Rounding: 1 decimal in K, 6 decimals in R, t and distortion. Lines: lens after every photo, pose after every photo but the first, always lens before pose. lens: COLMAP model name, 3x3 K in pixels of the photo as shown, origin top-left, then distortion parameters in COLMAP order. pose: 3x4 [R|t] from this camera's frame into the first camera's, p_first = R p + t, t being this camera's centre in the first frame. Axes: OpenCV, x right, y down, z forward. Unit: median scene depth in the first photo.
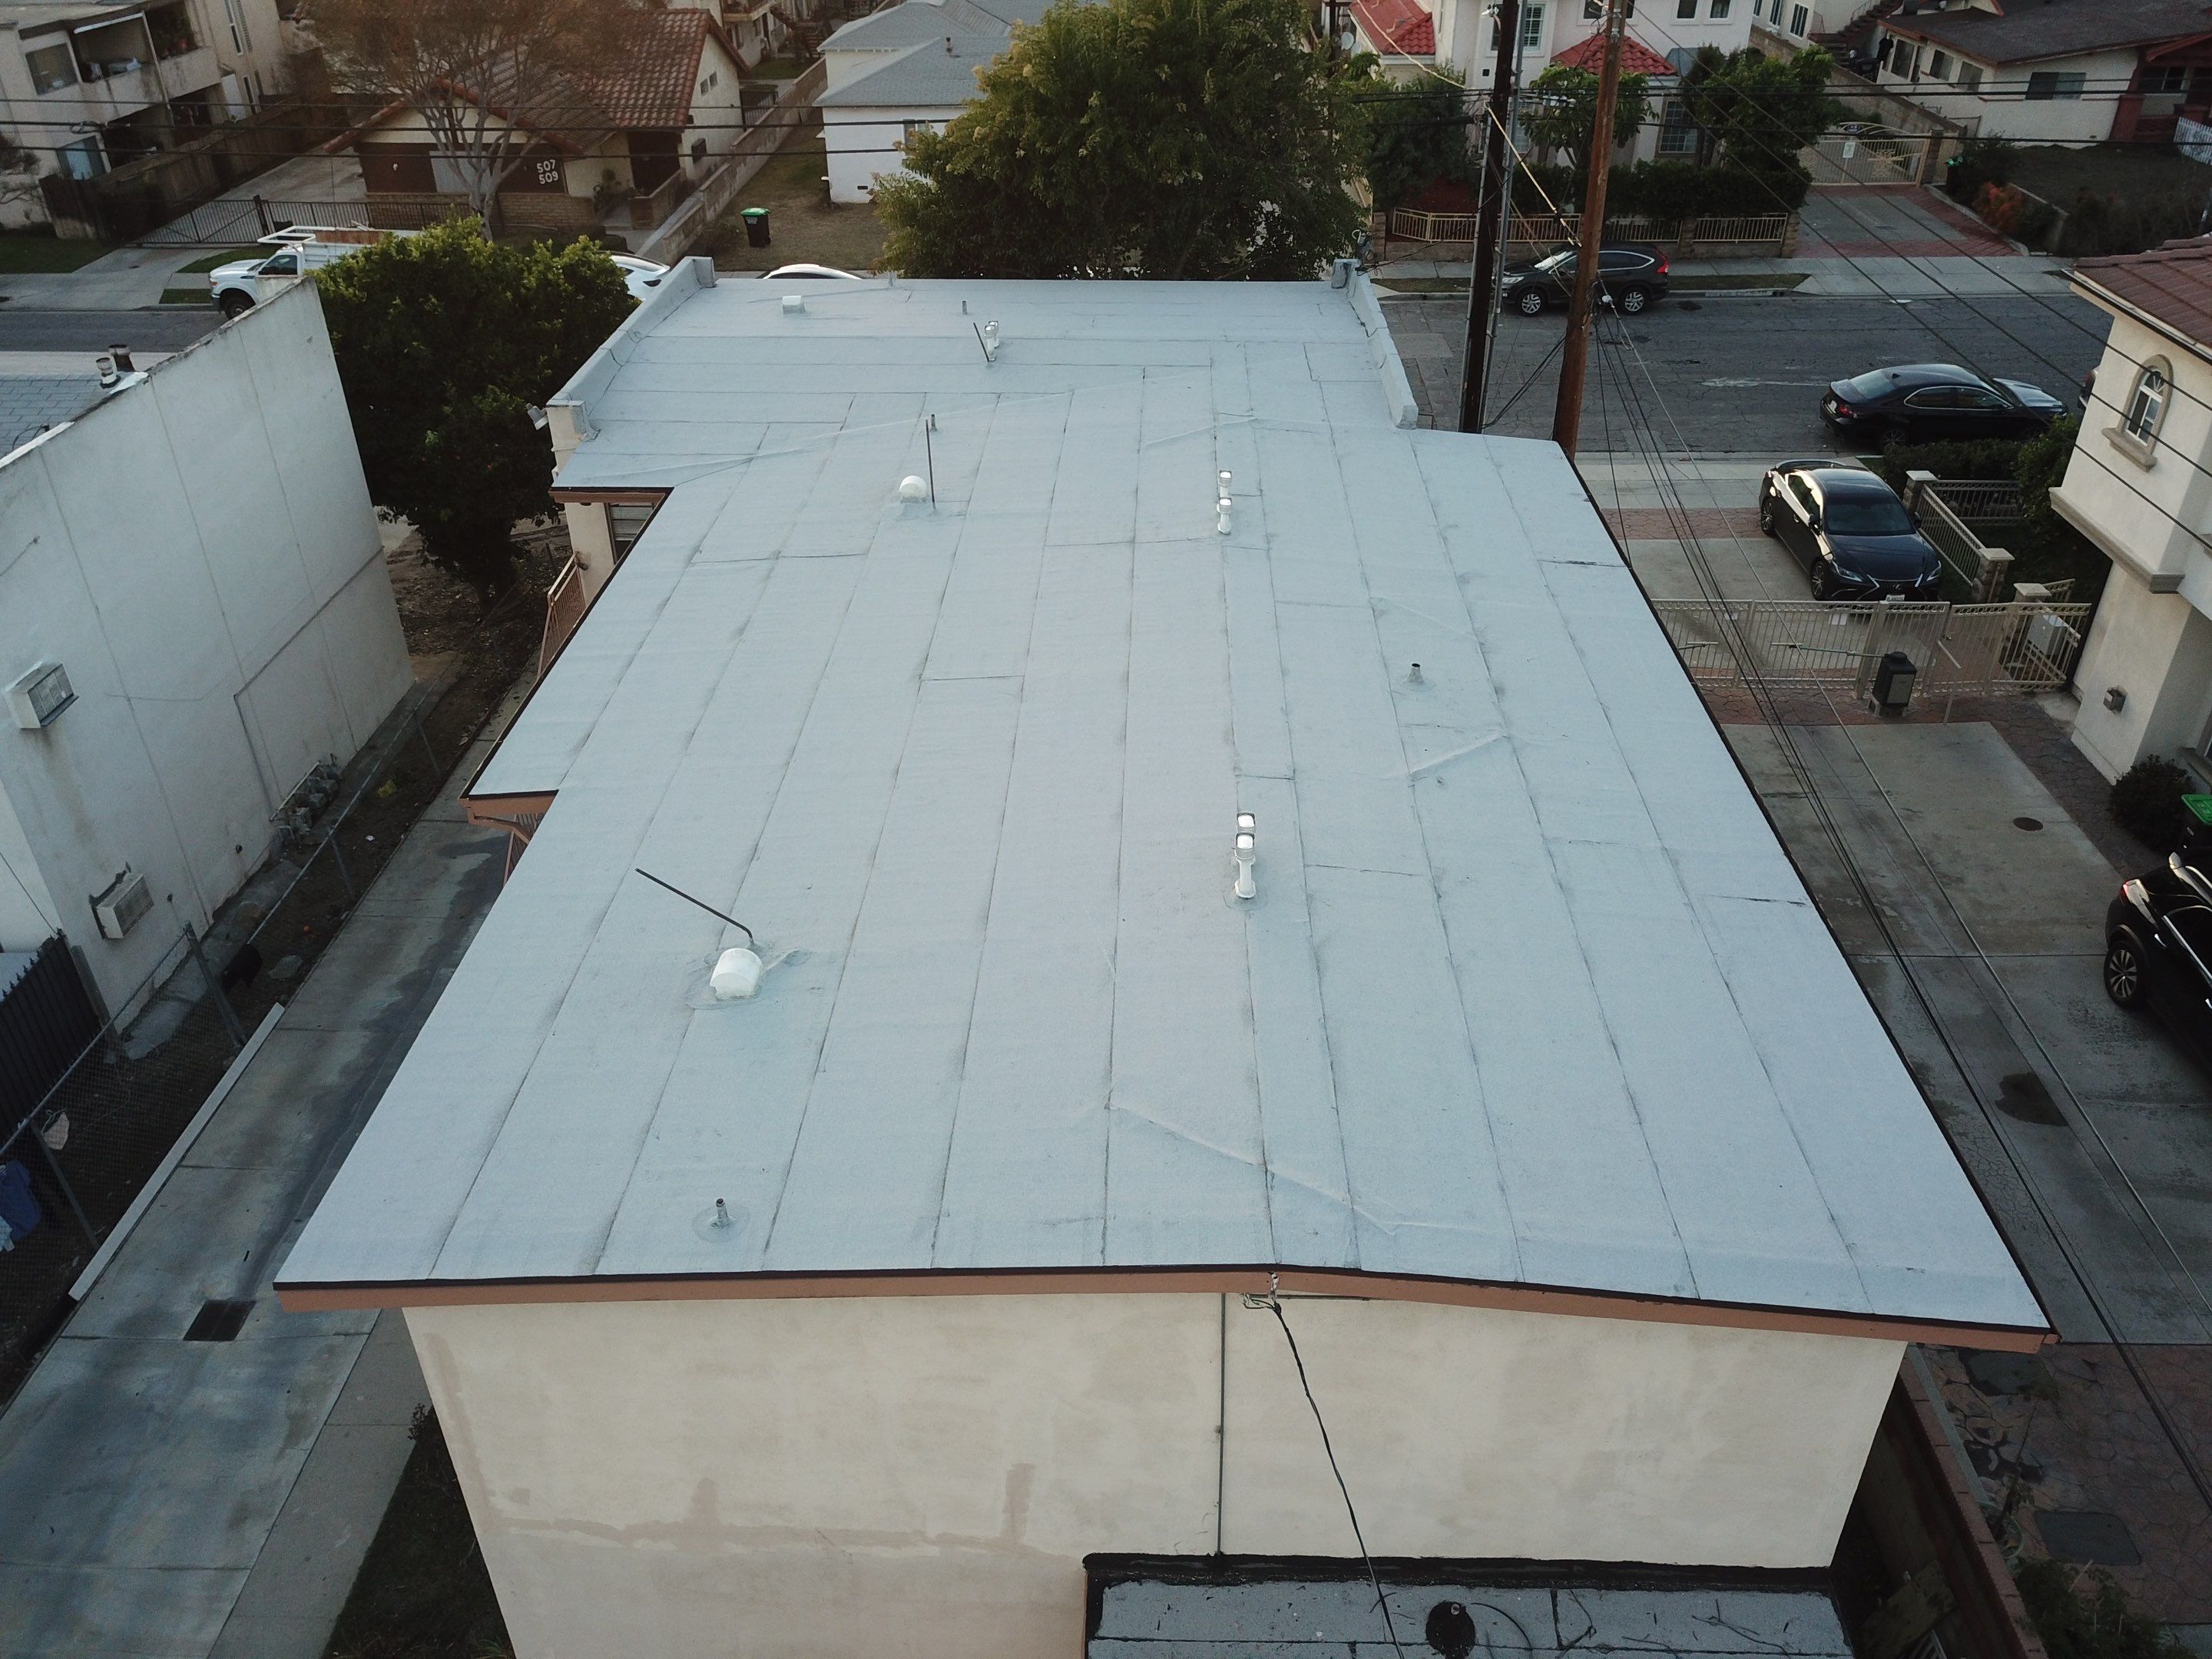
lens RADIAL K [[1685.4, 0, 1113.5], [0, 1685.4, 831.7], [0, 0, 1]] dist [0.022320, -0.014215]
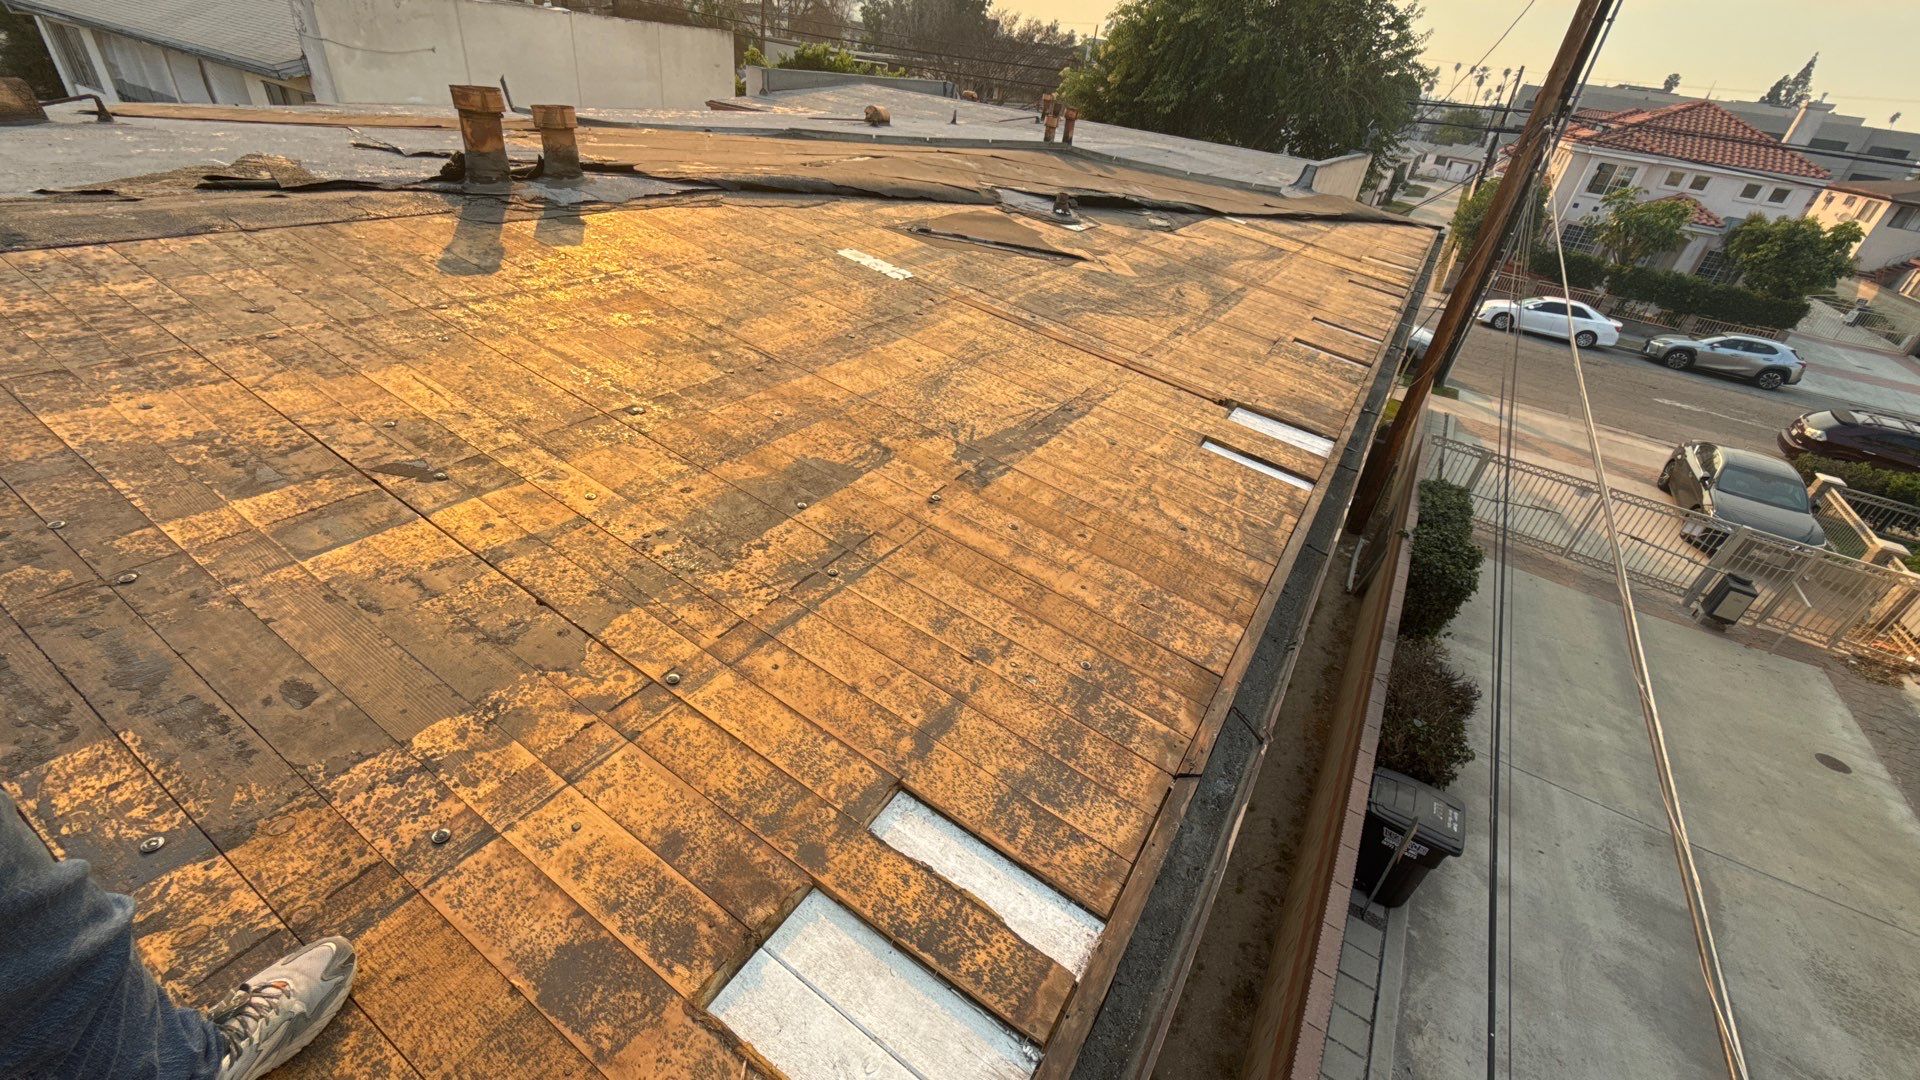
lens RADIAL K [[760.8, 0, 958.4], [0, 760.8, 545.8], [0, 0, 1]] dist [-0.000434, 0.000040]
pose [[0.860490, 0.363314, -0.357154, 0.255577], [-0.371529, 0.927177, 0.048047, 0.054085], [0.348601, 0.091349, 0.932809, 0.475236]]
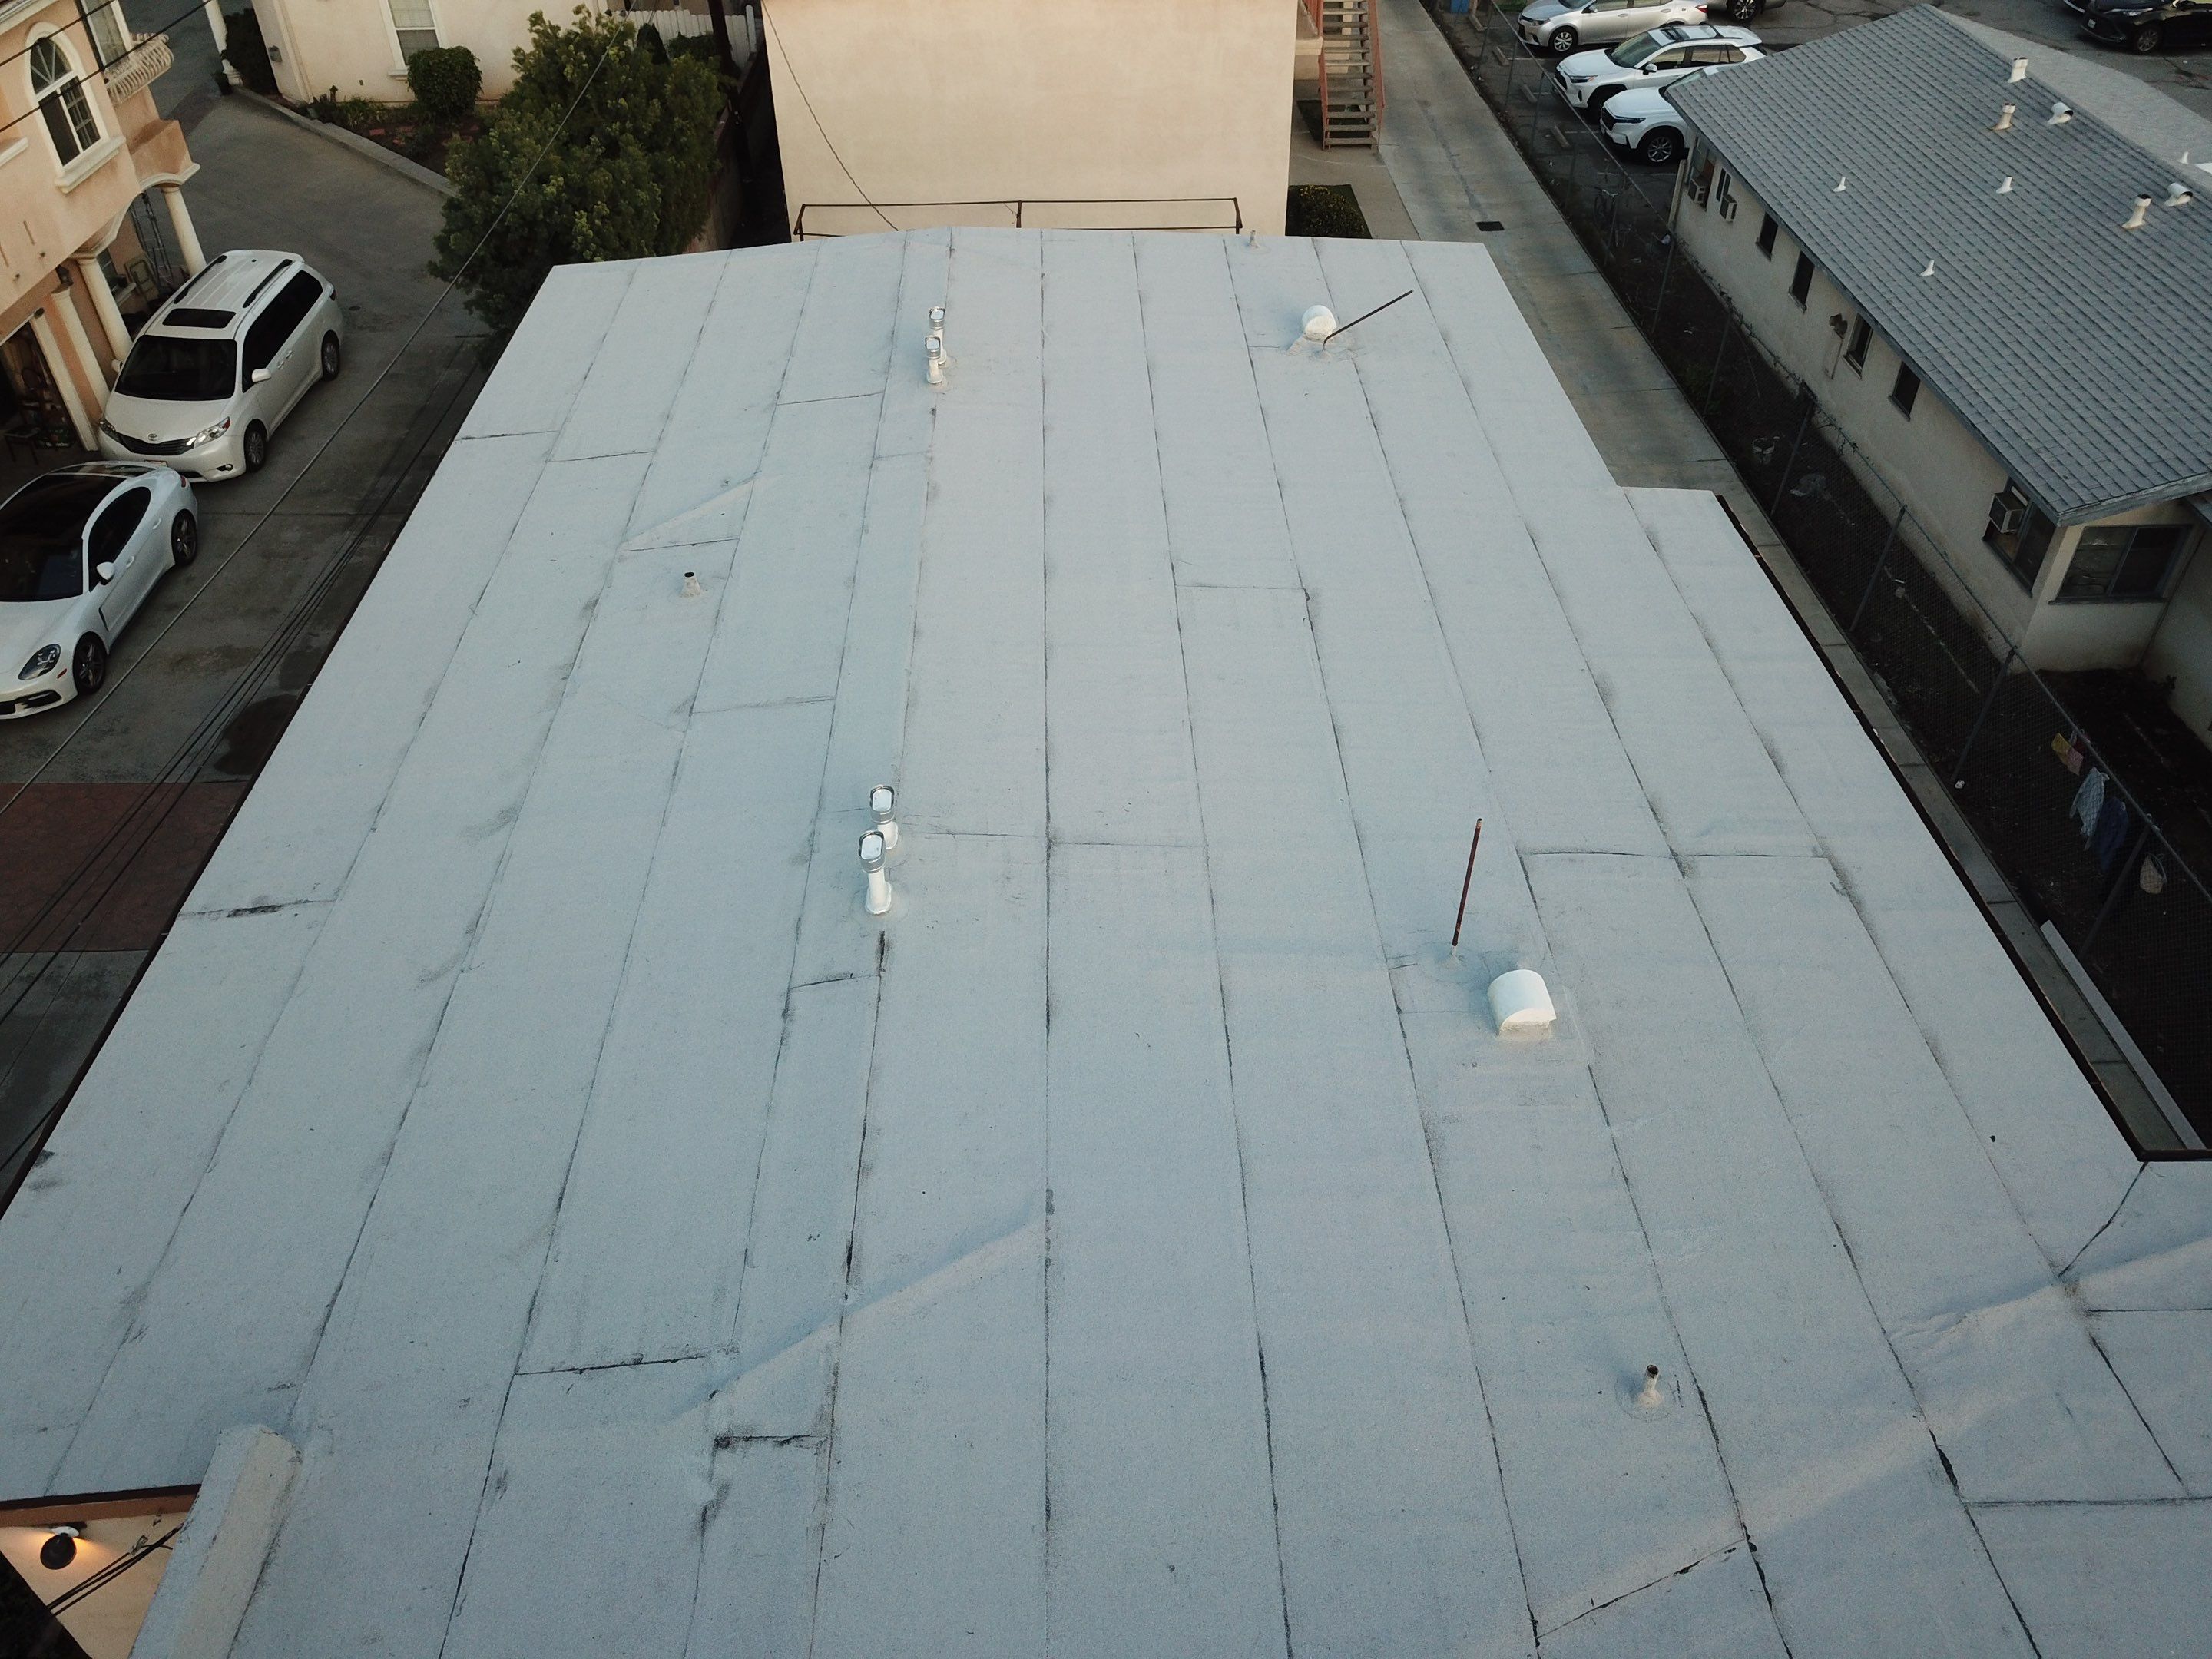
lens RADIAL K [[1685.4, 0, 1089.6], [0, 1685.4, 830.1], [0, 0, 1]] dist [0.022320, -0.014215]
pose [[-0.998441, 0.048431, -0.027740, 0.011733], [-0.011772, 0.303096, 0.952887, -0.633315], [0.054557, 0.951729, -0.302053, 1.037147]]
